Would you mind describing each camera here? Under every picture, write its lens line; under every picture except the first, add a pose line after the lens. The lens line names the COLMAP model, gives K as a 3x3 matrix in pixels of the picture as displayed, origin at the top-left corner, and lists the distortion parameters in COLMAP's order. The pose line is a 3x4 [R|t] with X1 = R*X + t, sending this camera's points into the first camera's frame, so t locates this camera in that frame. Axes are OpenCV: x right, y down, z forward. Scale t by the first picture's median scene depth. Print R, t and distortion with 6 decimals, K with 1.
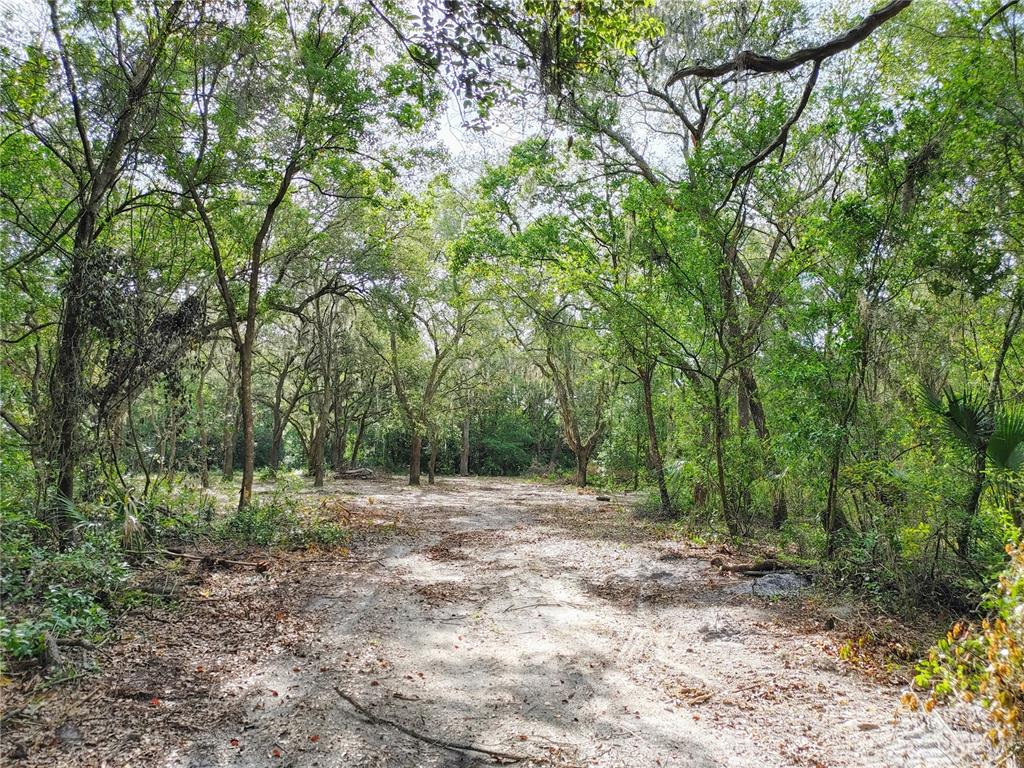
lens RADIAL K [[784.9, 0, 510.5], [0, 784.9, 386.2], [0, 0, 1]] dist [0.035361, 0.003271]
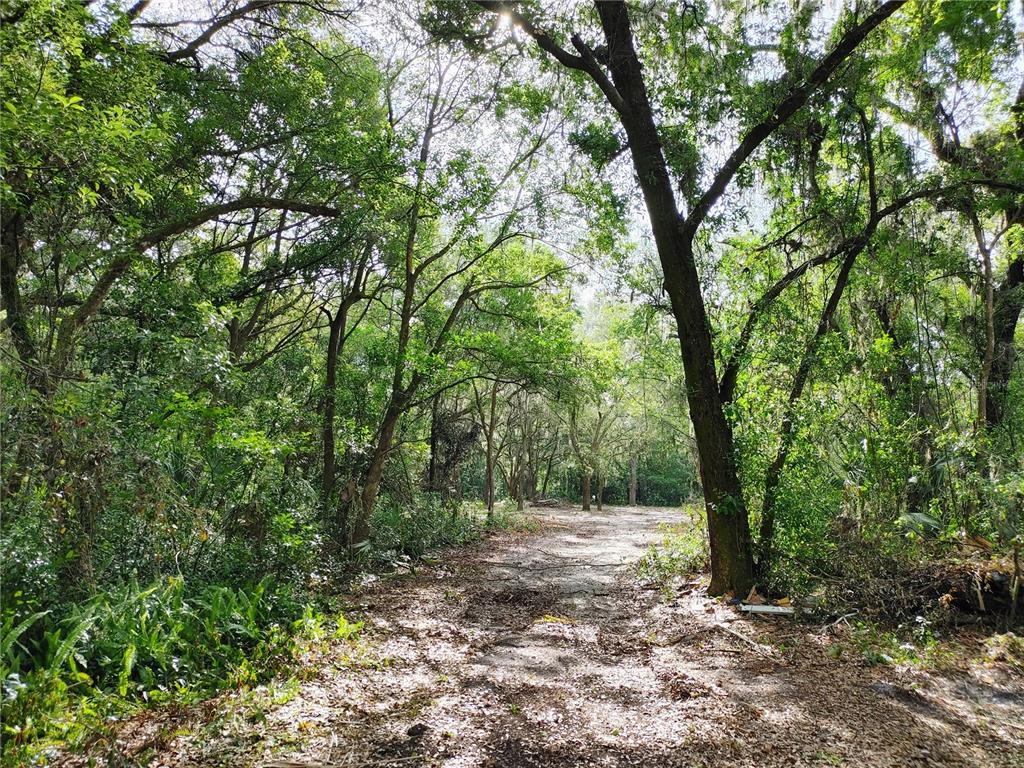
lens RADIAL K [[784.9, 0, 511.6], [0, 784.9, 383.1], [0, 0, 1]] dist [0.035361, 0.003271]
pose [[0.971819, -0.030329, -0.233771, 0.067916], [0.019861, 0.998697, -0.047002, -0.031542], [0.234892, 0.041035, 0.971155, -0.328779]]
